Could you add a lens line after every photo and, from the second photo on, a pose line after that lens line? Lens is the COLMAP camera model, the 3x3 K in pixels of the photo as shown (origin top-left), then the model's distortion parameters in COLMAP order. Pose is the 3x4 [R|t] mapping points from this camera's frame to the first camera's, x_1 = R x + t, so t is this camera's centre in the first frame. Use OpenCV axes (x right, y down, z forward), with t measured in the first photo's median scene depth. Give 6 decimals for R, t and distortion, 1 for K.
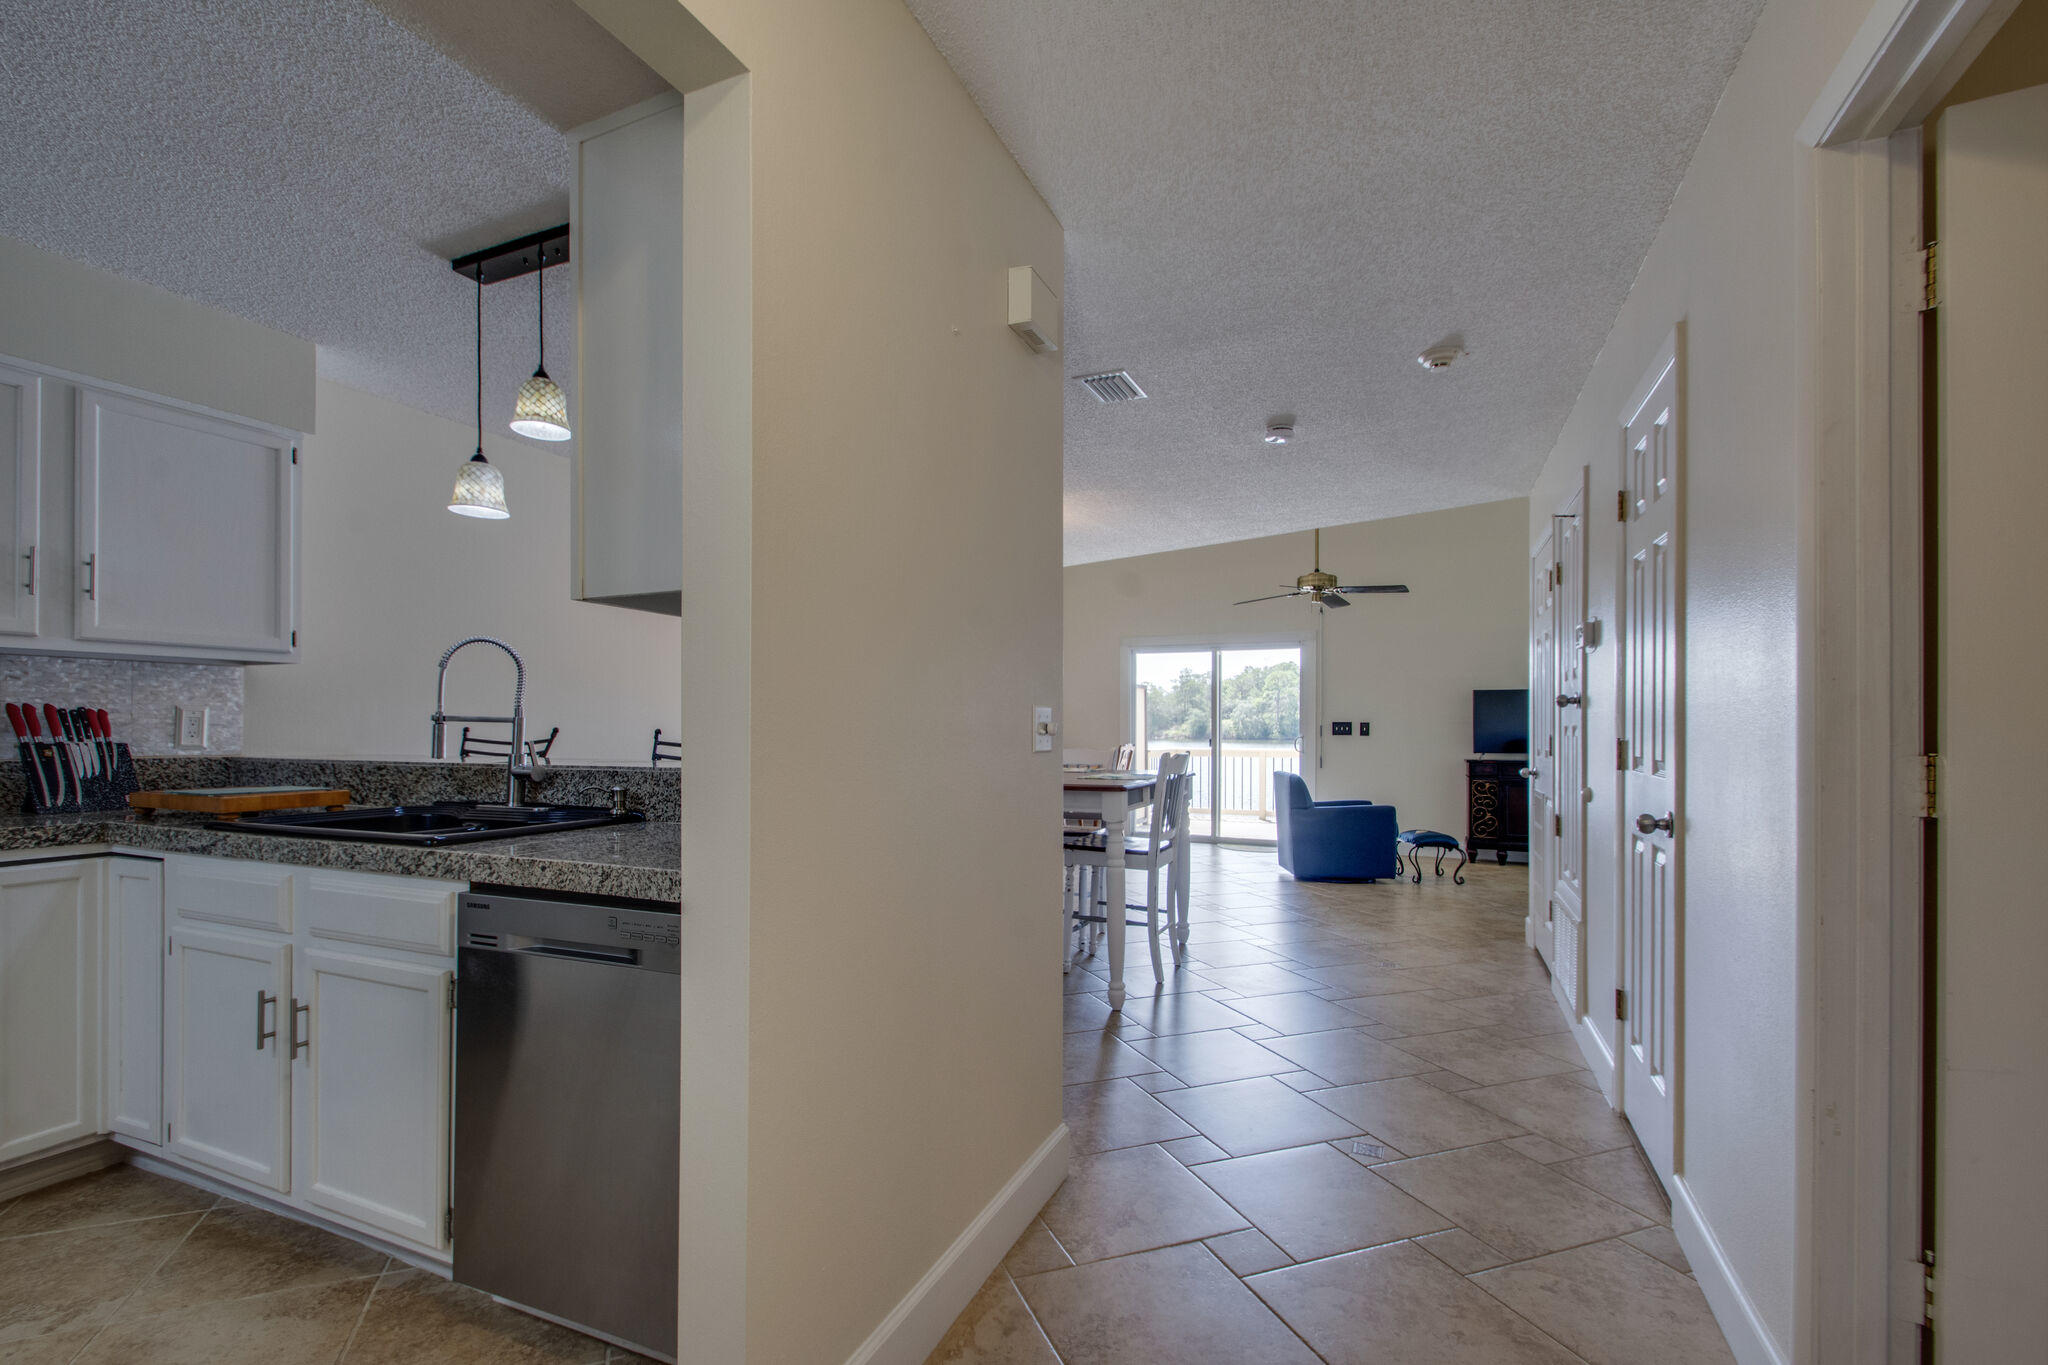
lens RADIAL K [[950.8, 0, 1010.6], [0, 950.8, 718.7], [0, 0, 1]] dist [0.021708, -0.013005]
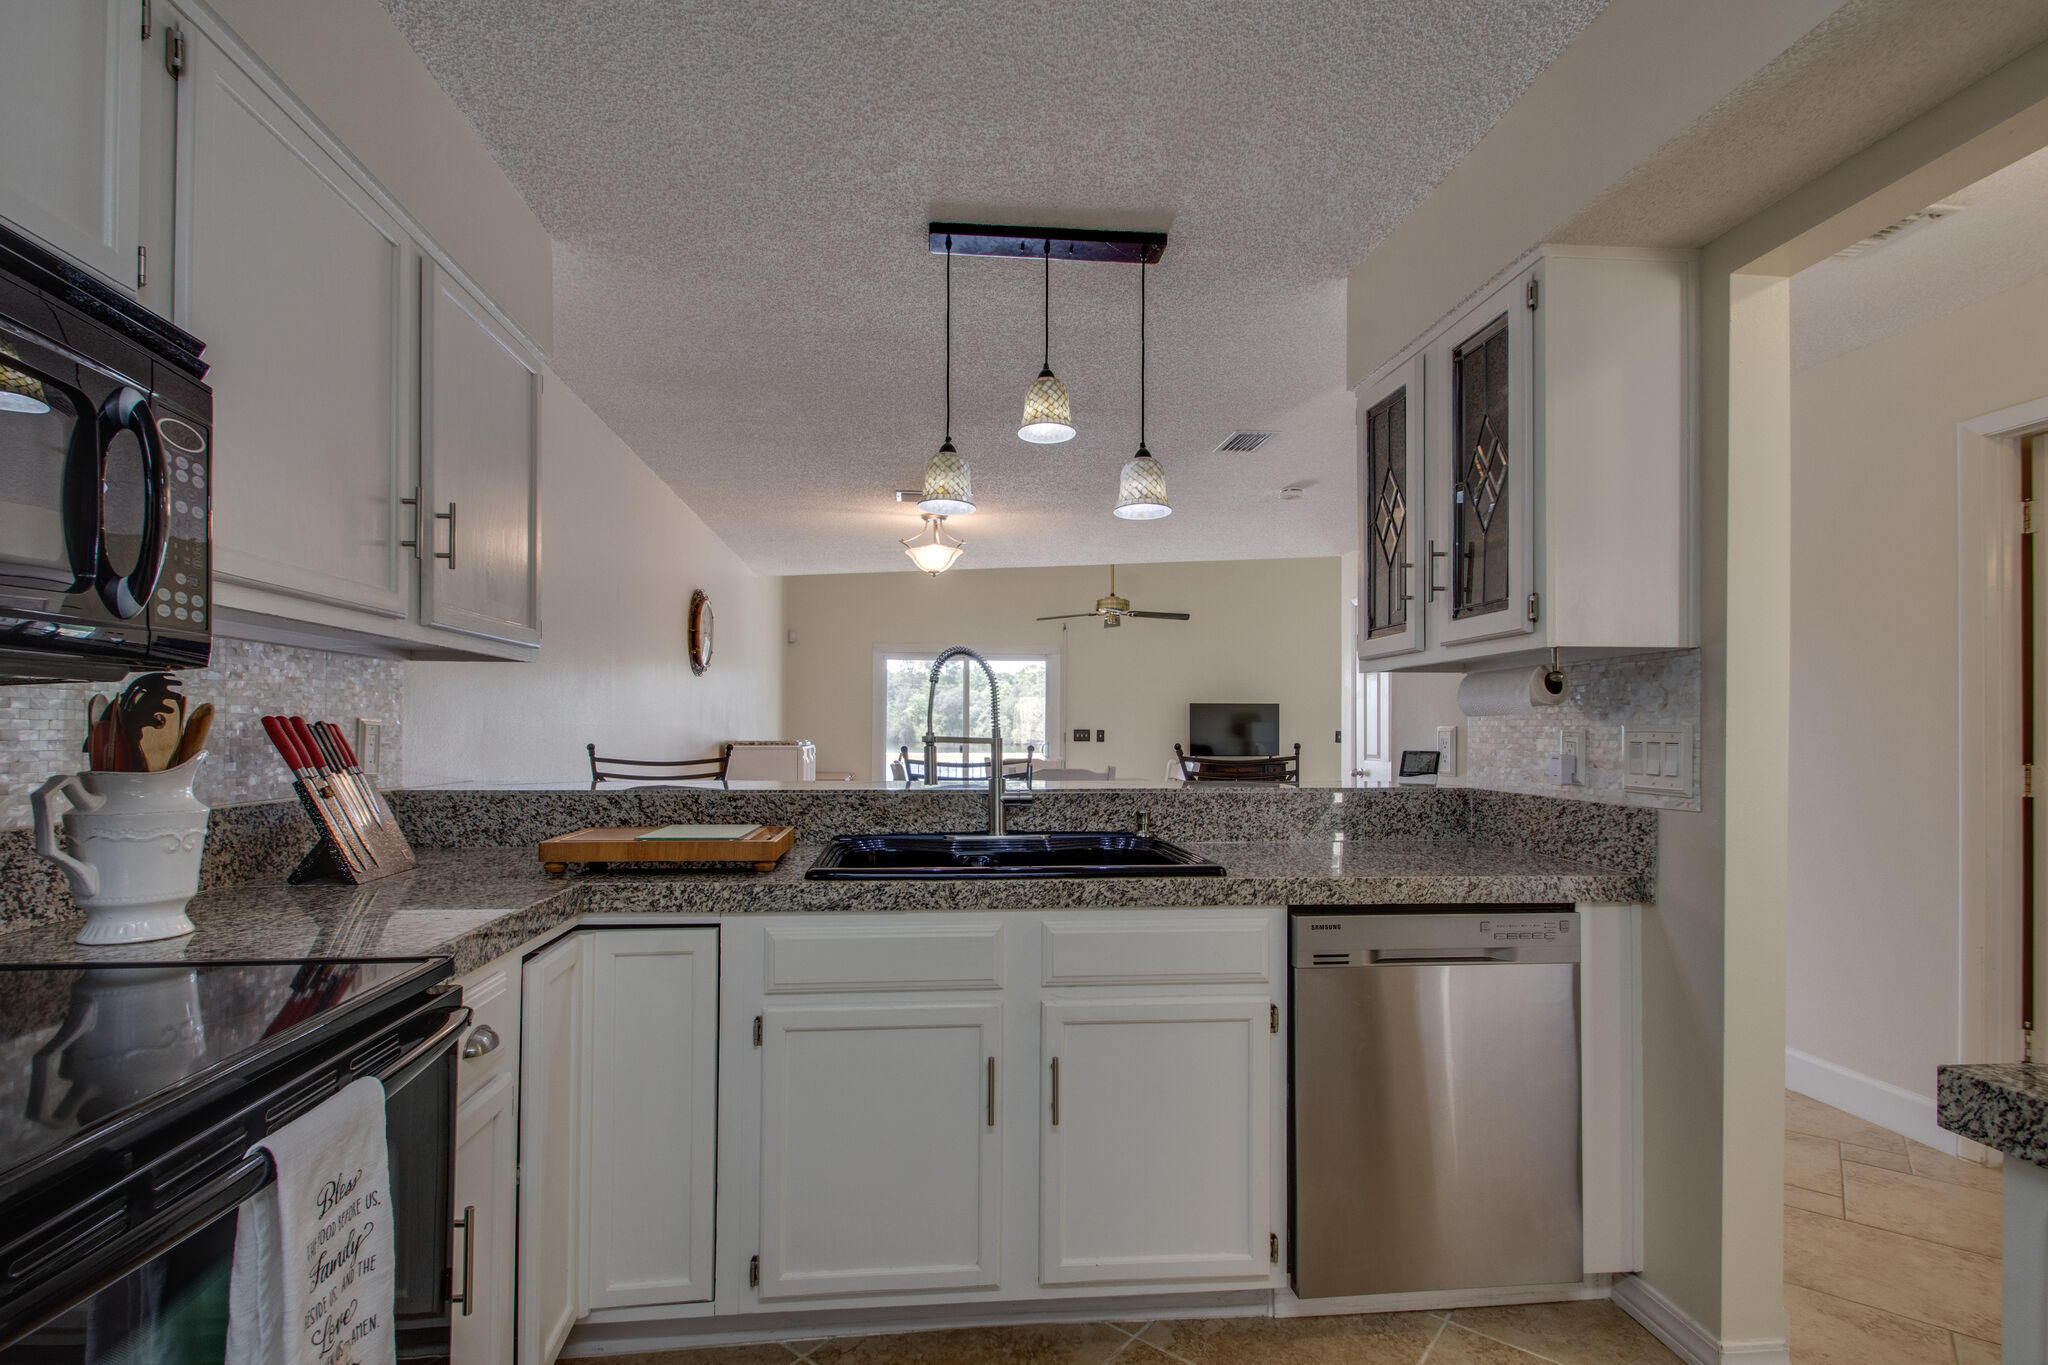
lens RADIAL K [[1027.0, 0, 910.7], [0, 1027.0, 714.1], [0, 0, 1]] dist [0.024290, -0.015809]
pose [[0.859108, 0.009368, 0.511709, -1.224809], [-0.008285, 0.999956, -0.004395, -0.021471], [-0.511728, -0.000464, 0.859148, 0.218170]]
